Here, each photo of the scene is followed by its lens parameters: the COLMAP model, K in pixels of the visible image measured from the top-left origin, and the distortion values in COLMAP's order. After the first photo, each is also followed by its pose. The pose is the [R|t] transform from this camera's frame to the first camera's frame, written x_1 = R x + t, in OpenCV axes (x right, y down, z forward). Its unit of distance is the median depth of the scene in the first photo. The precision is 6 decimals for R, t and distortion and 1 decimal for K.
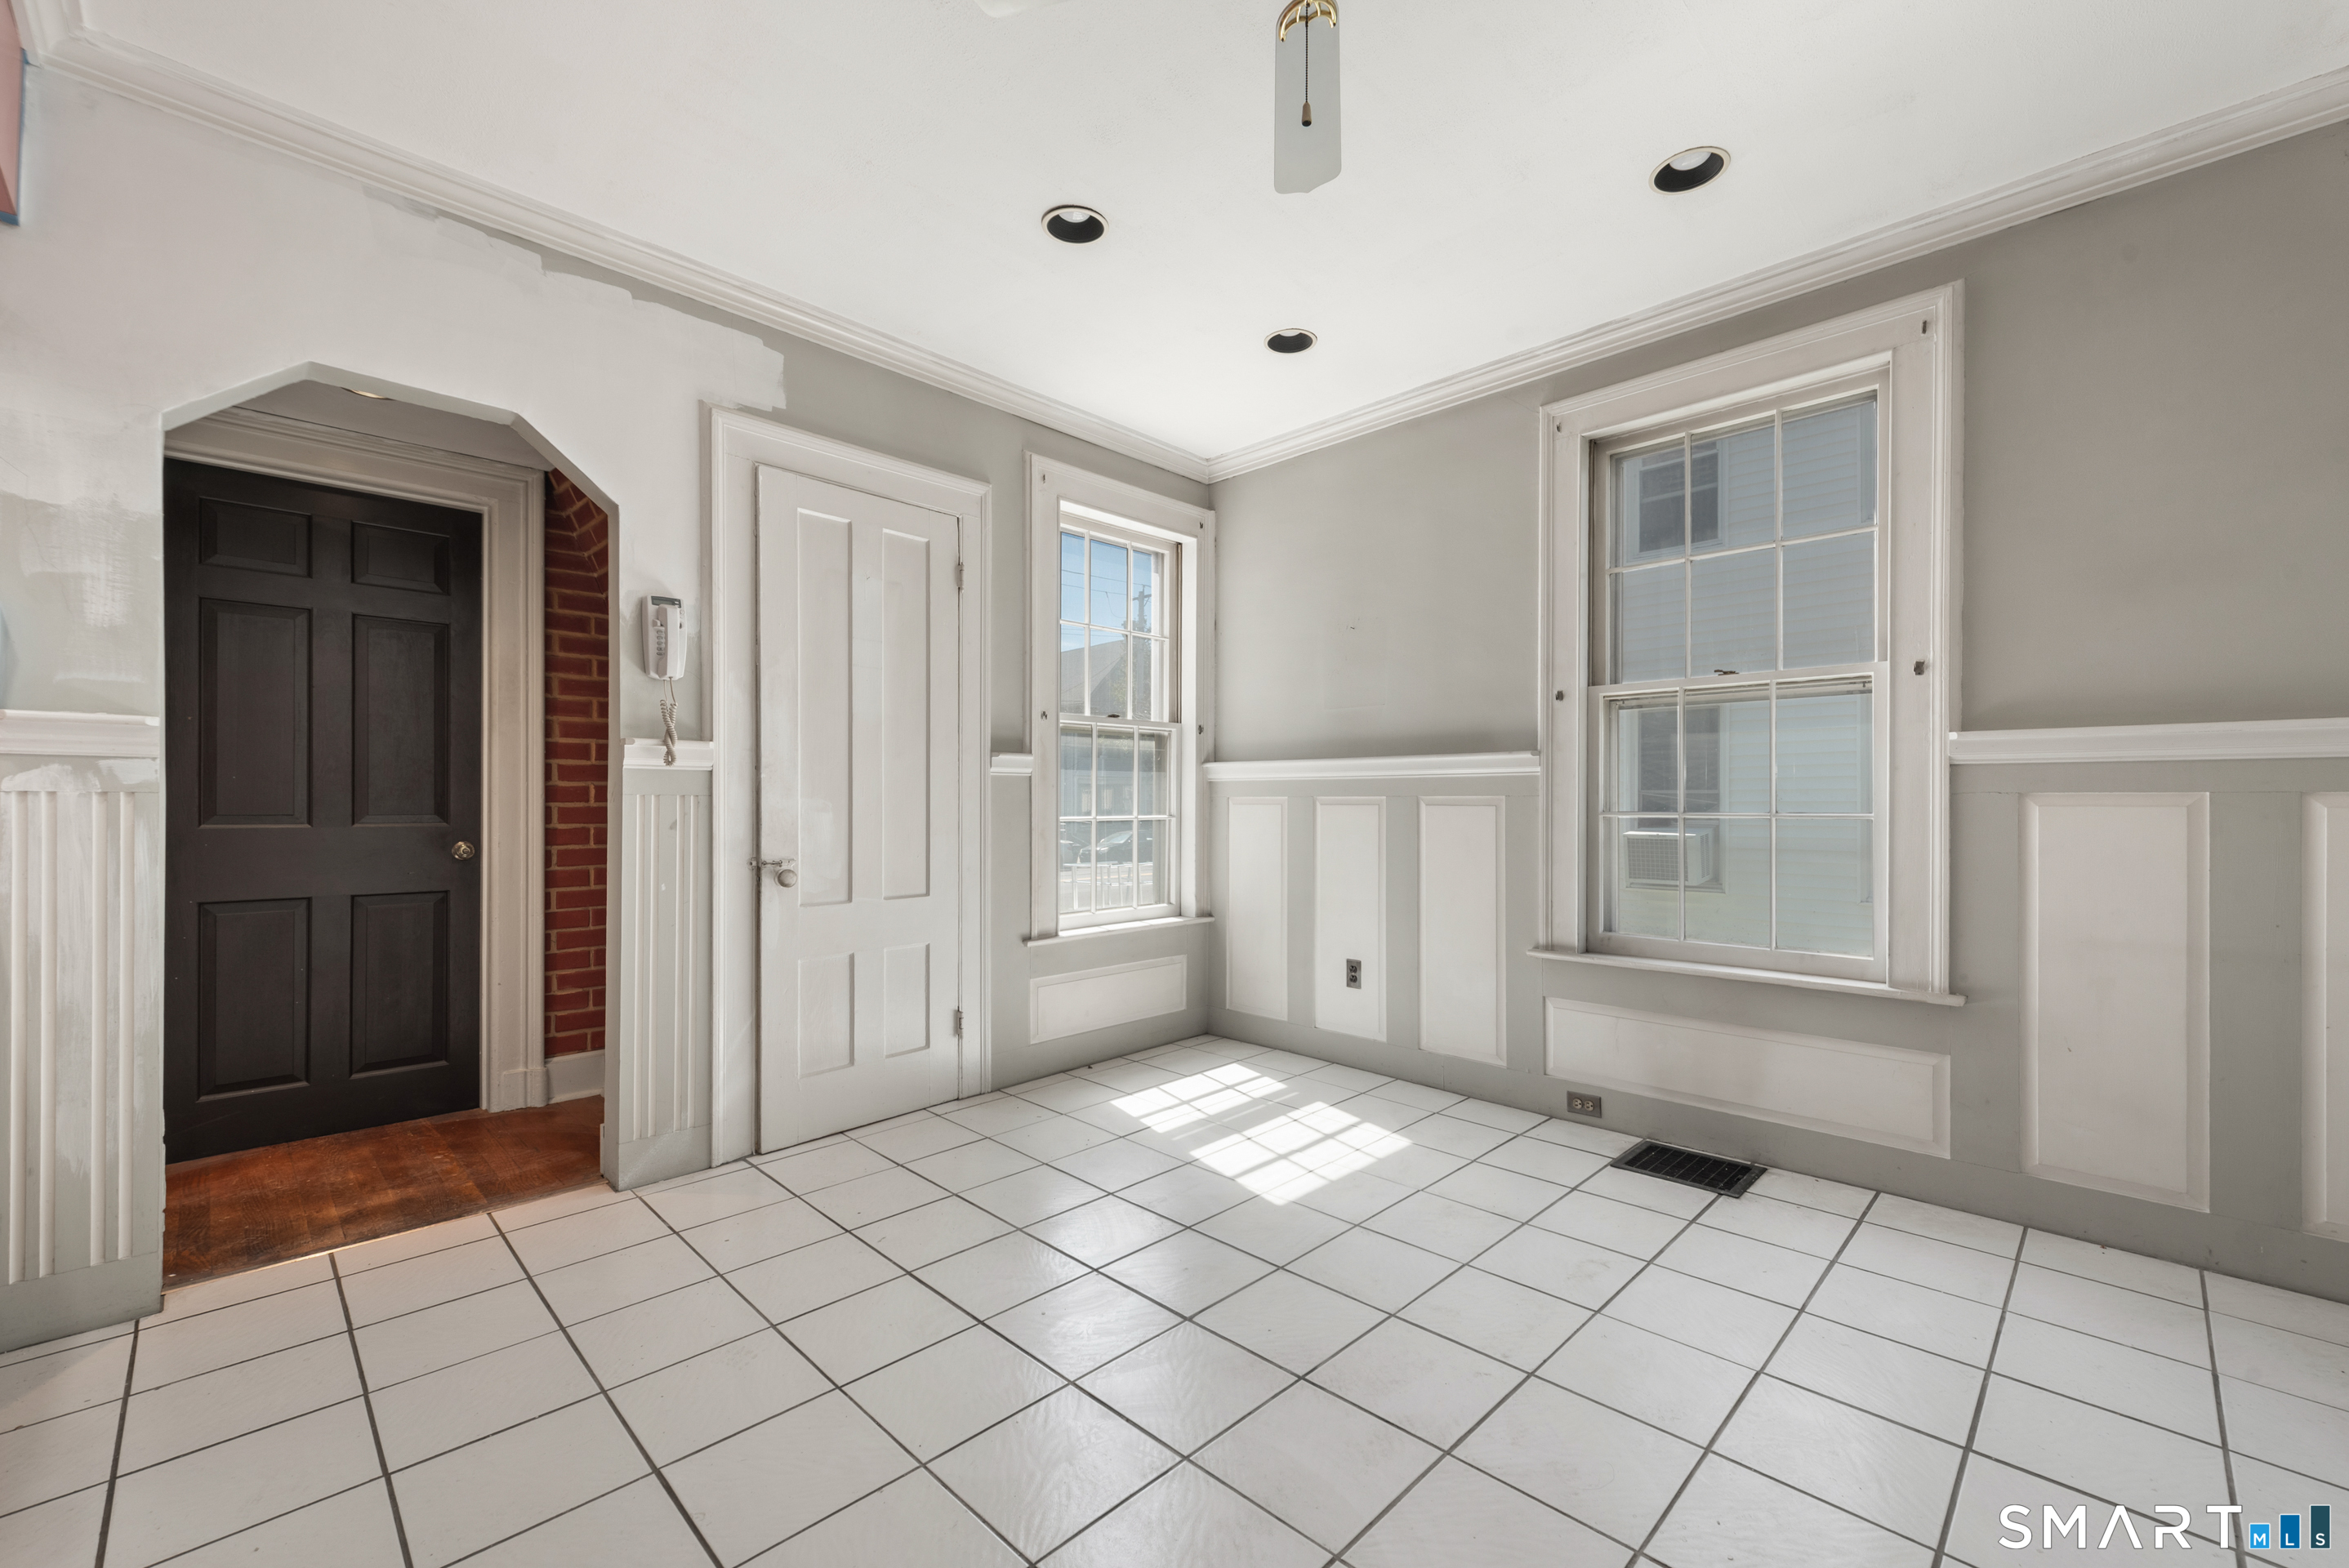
lens RADIAL K [[930.9, 0, 1249.4], [0, 930.9, 807.7], [0, 0, 1]] dist [0.002102, 0.000062]
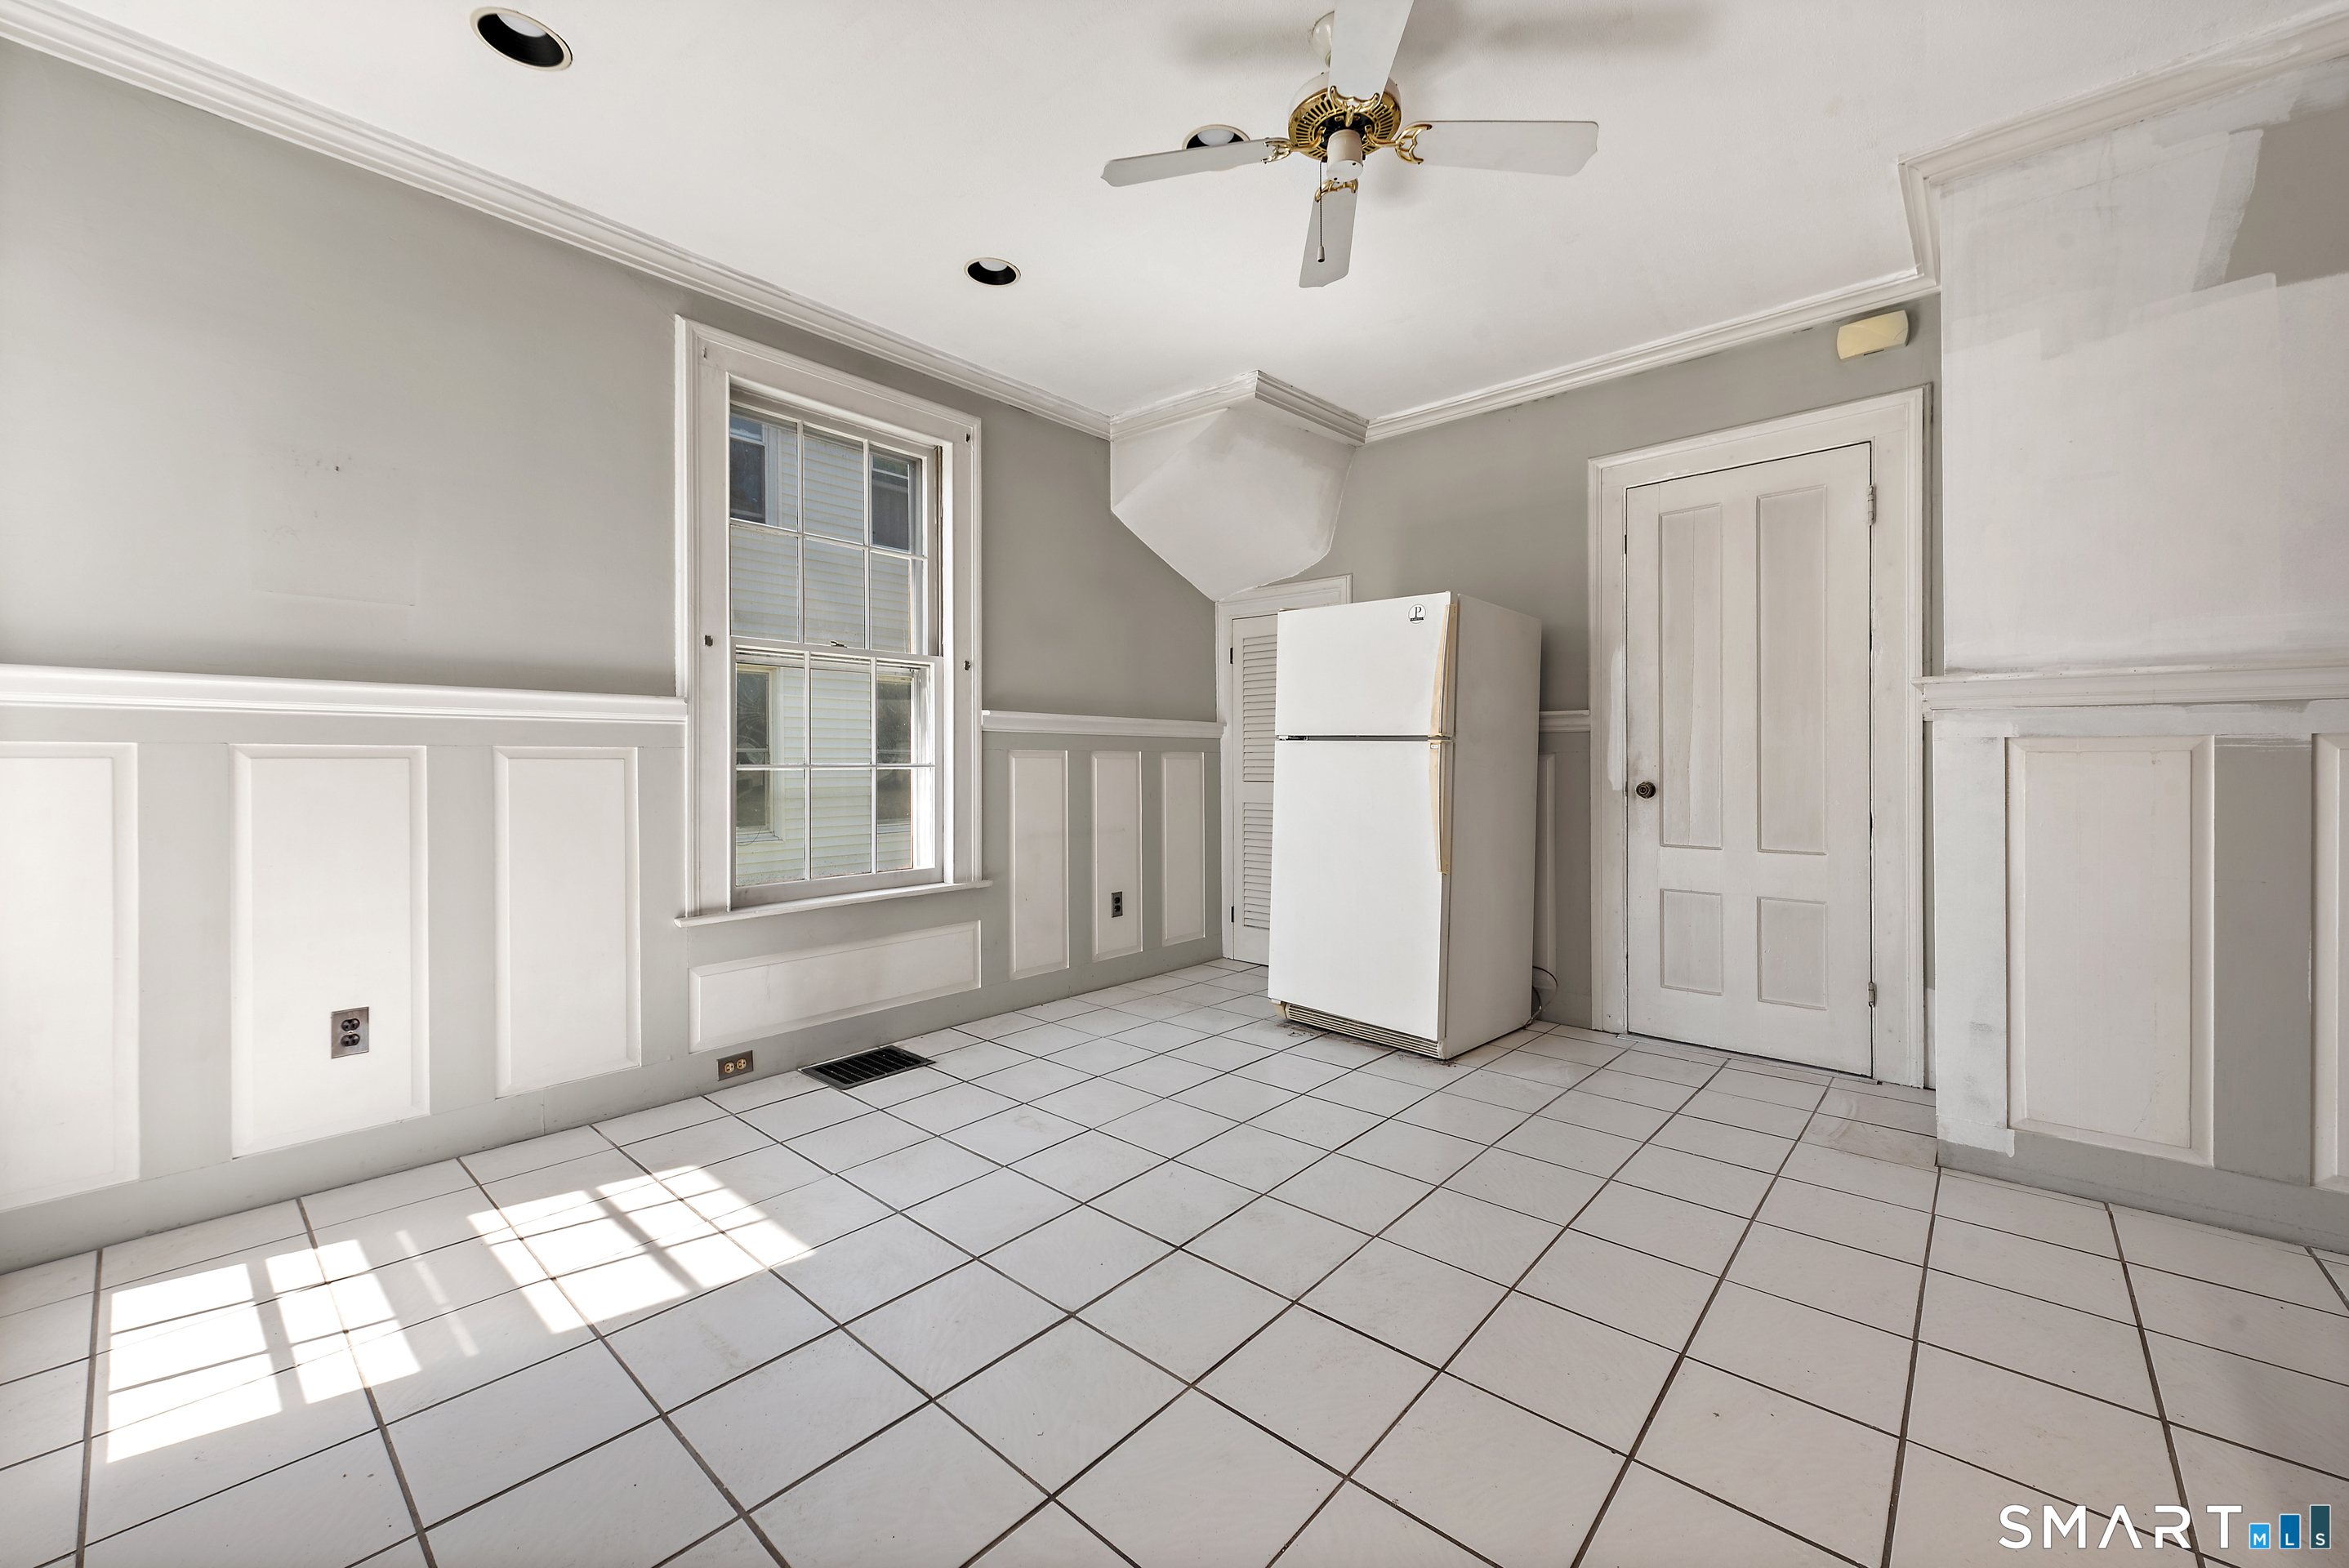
lens RADIAL K [[922.0, 0, 1177.3], [0, 922.0, 760.3], [0, 0, 1]] dist [0.001924, -0.000067]
pose [[-0.015757, -0.006257, 0.999856, -0.625314], [0.001744, 0.999979, 0.006285, -0.005942], [-0.999874, 0.001843, -0.015745, 0.565102]]
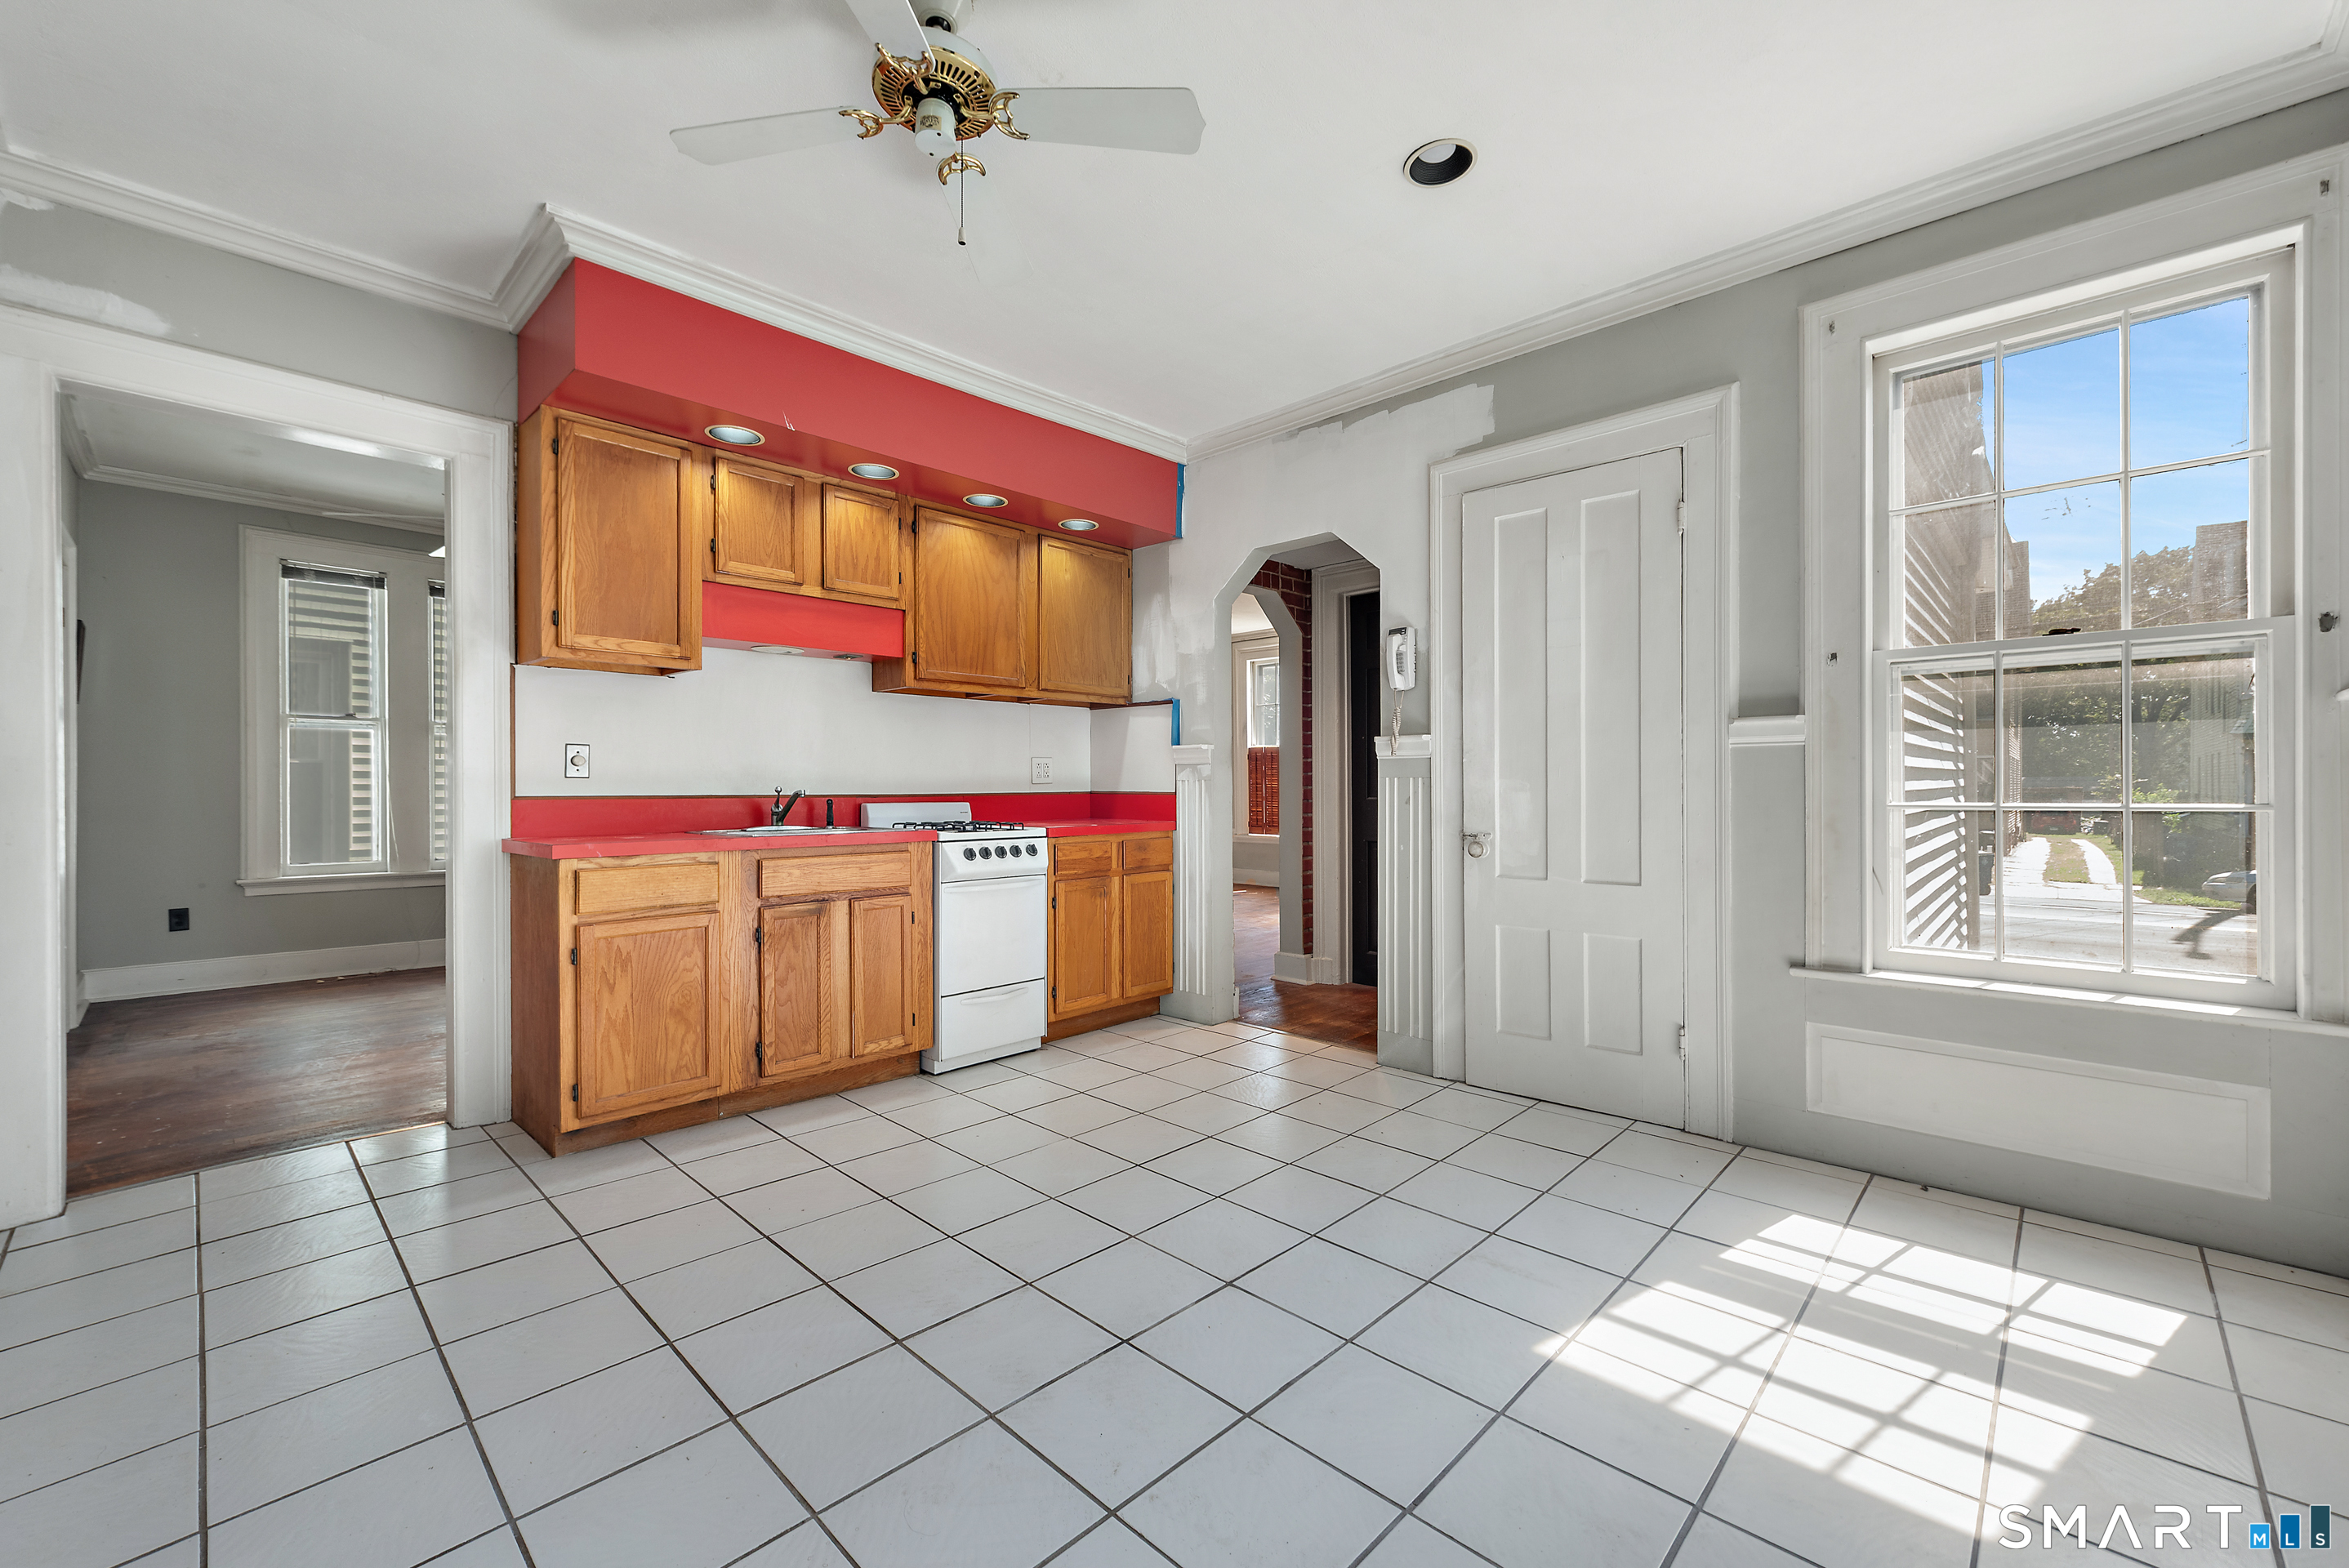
lens RADIAL K [[946.3, 0, 1160.3], [0, 946.3, 785.1], [0, 0, 1]] dist [0.002720, 0.000114]
pose [[-0.026944, -0.000106, -0.999637, 0.618531], [0.000068, 1.000000, -0.000108, -0.002779], [0.999637, -0.000070, -0.026944, 0.596659]]
